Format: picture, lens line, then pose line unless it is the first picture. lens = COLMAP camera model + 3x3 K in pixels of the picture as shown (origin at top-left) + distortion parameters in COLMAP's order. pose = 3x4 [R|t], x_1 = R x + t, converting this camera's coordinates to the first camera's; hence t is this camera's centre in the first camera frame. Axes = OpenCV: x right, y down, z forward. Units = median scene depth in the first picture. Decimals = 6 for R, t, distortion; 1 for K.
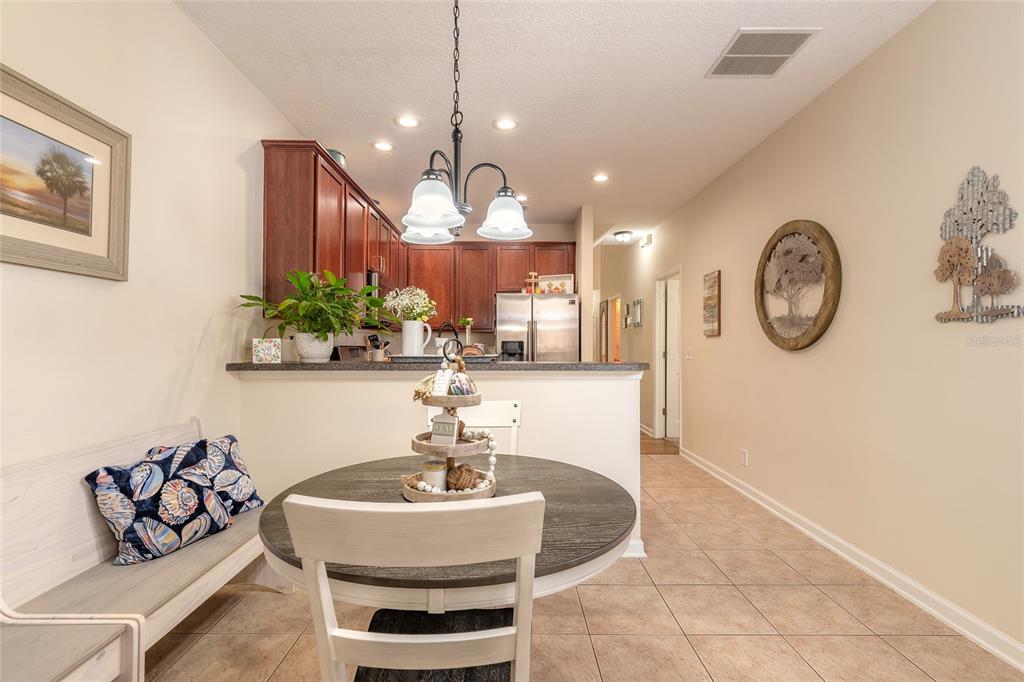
lens RADIAL K [[435.7, 0, 506.1], [0, 435.7, 337.0], [0, 0, 1]] dist [-0.000776, -0.000139]
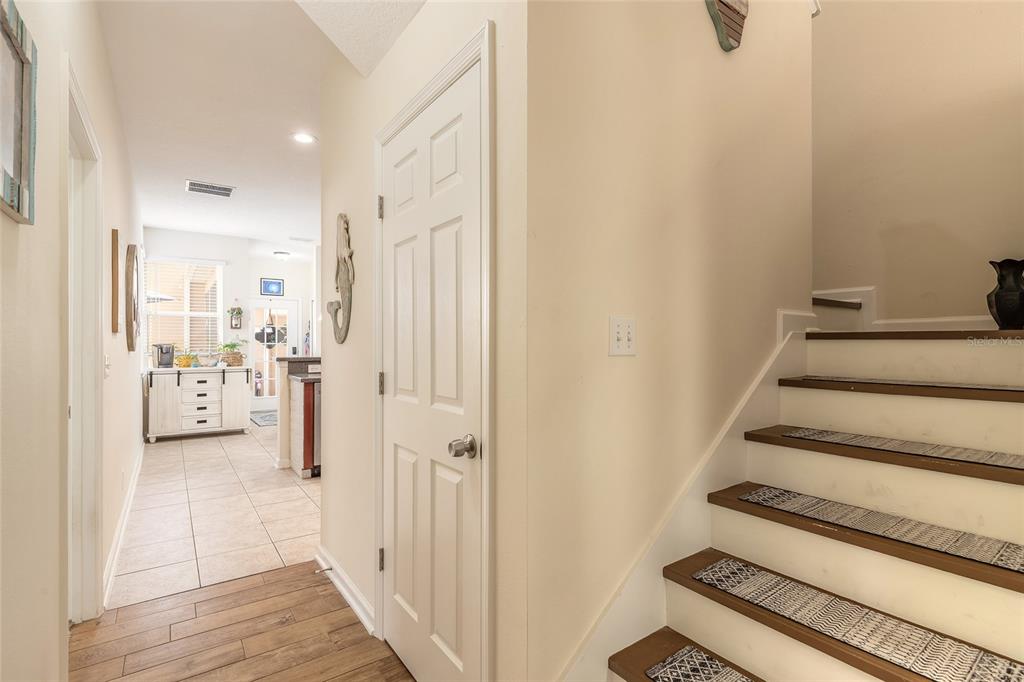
lens RADIAL K [[479.5, 0, 512.0], [0, 479.5, 341.0], [0, 0, 1]] dist [0.000486, -0.000092]
pose [[-0.810178, 0.002382, -0.586180, 0.841683], [0.015073, 0.999746, -0.016771, 0.053668], [0.585991, -0.022423, -0.810008, 3.935406]]
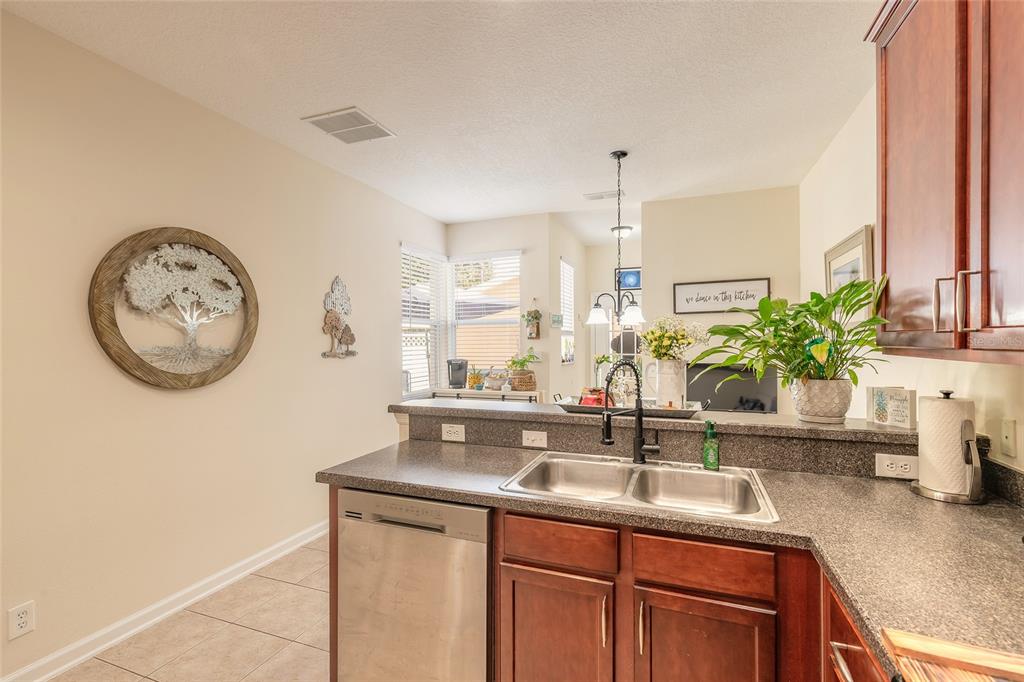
lens RADIAL K [[462.8, 0, 510.9], [0, 462.8, 344.6], [0, 0, 1]] dist [0.006017, -0.000149]
pose [[-0.938400, 0.003880, 0.345529, -0.295152], [0.000129, 0.999941, -0.010878, -0.062494], [-0.345550, -0.010163, -0.938345, 2.352240]]
